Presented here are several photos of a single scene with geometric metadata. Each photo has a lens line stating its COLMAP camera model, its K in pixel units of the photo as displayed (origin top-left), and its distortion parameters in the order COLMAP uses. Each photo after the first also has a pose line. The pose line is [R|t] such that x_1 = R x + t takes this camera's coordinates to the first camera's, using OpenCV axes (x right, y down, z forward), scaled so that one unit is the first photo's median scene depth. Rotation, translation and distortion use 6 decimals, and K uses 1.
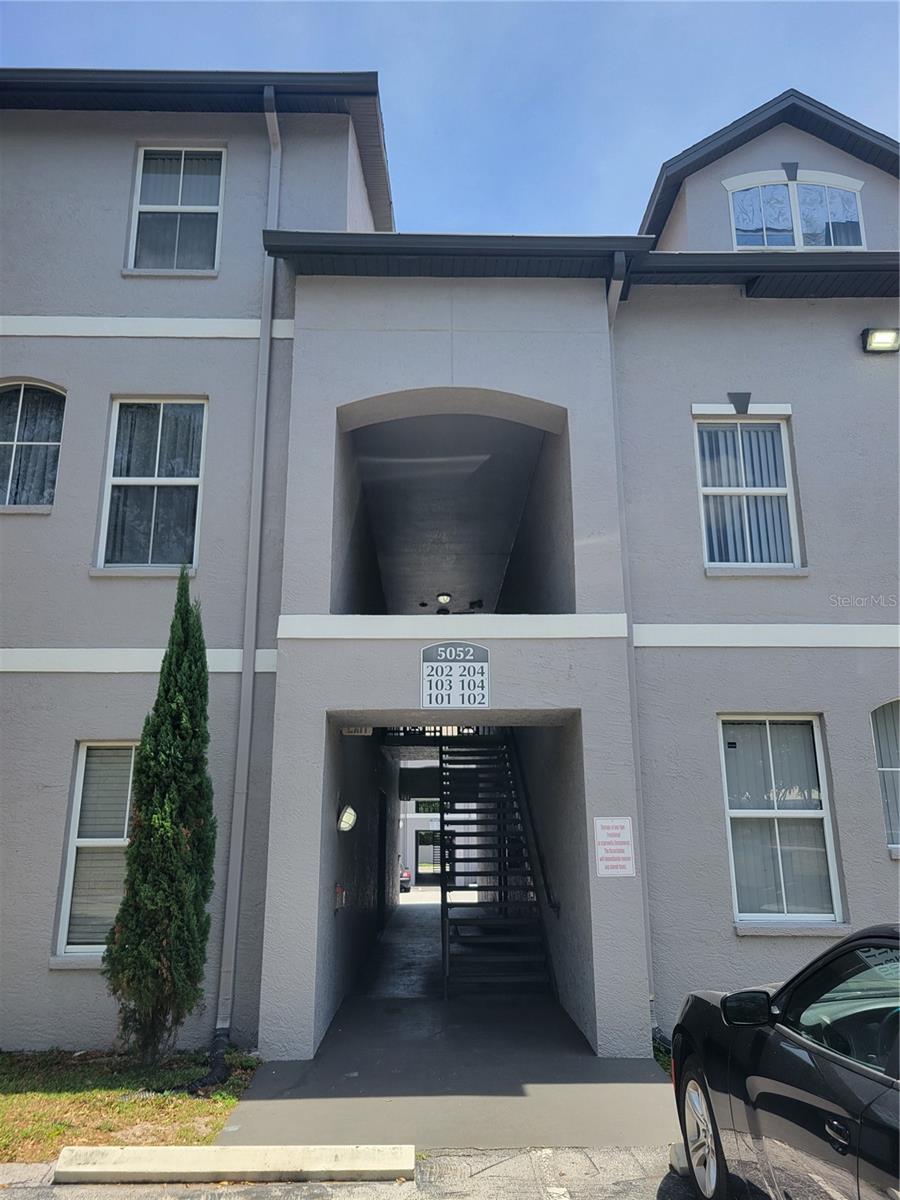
lens RADIAL K [[907.5, 0, 451.5], [0, 907.5, 598.3], [0, 0, 1]] dist [0.034307, -0.022841]
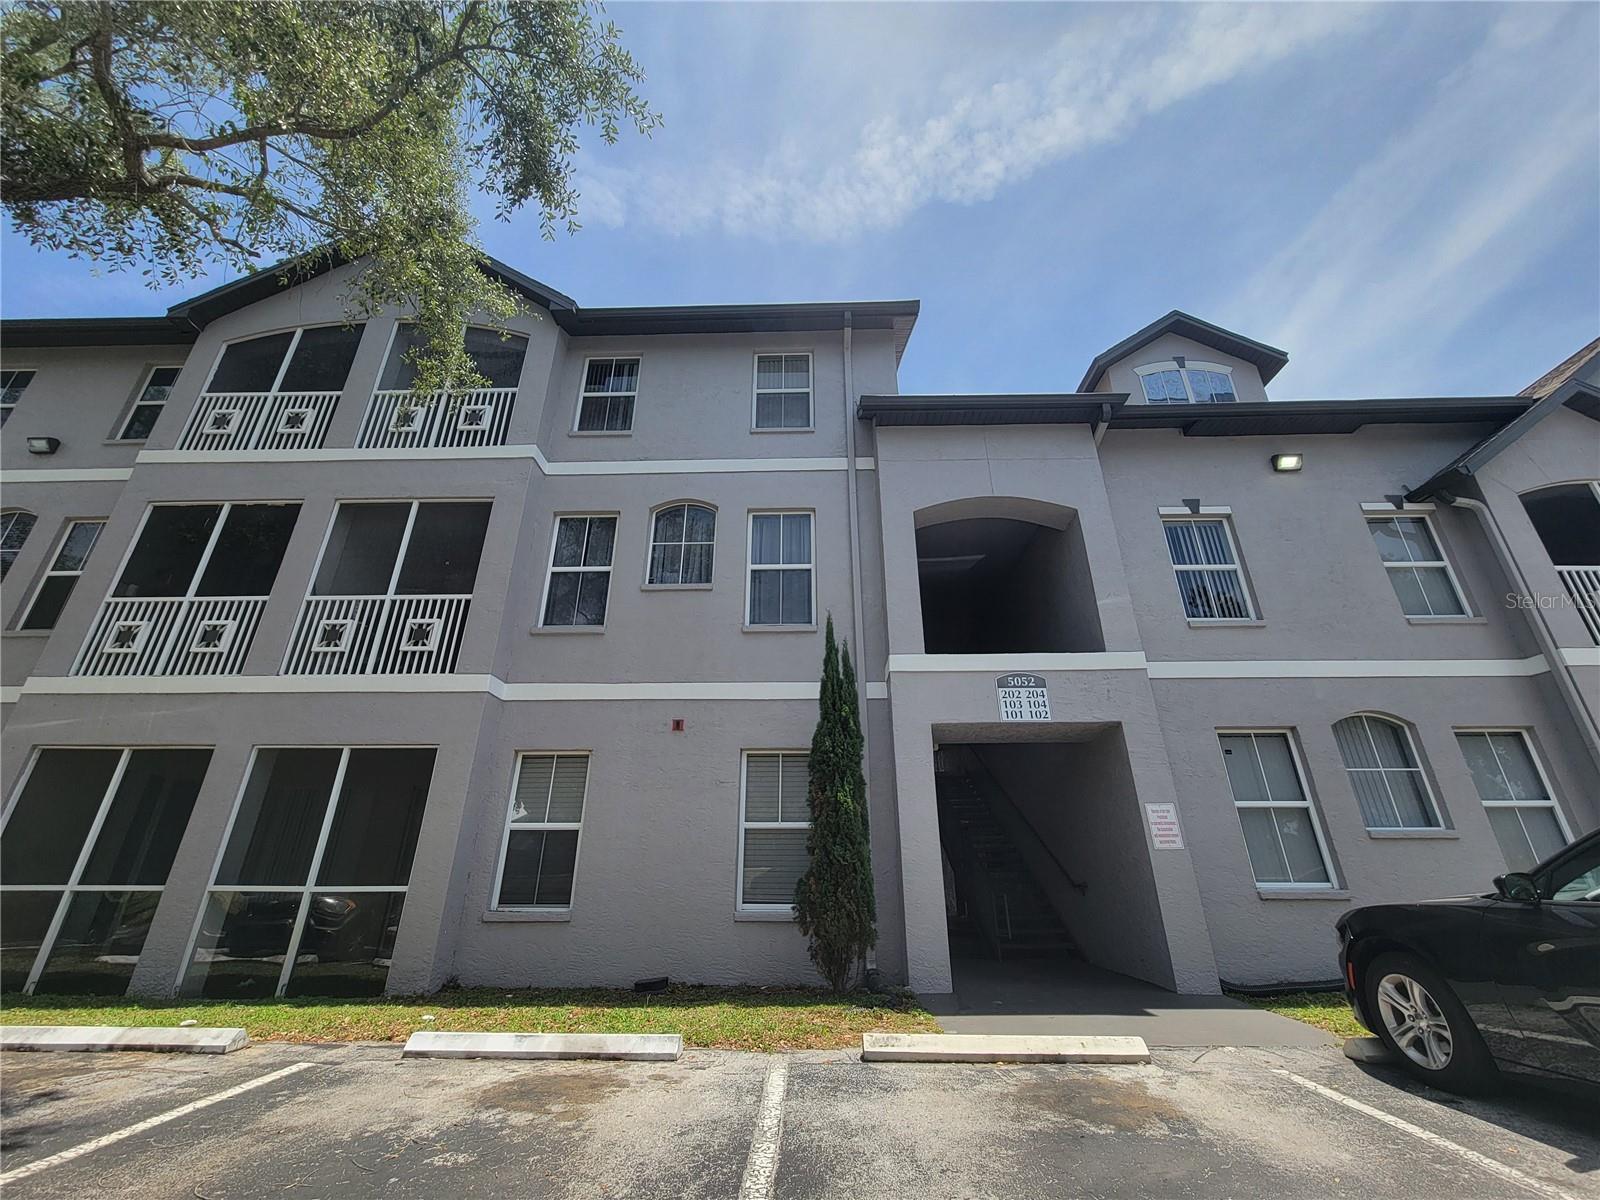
lens RADIAL K [[653.5, 0, 798.6], [0, 653.5, 596.9], [0, 0, 1]] dist [-0.002932, -0.000553]
pose [[0.998931, -0.014157, -0.044011, -0.261369], [0.007372, 0.988560, -0.150649, 0.074361], [0.045640, 0.150163, 0.987607, 0.001724]]
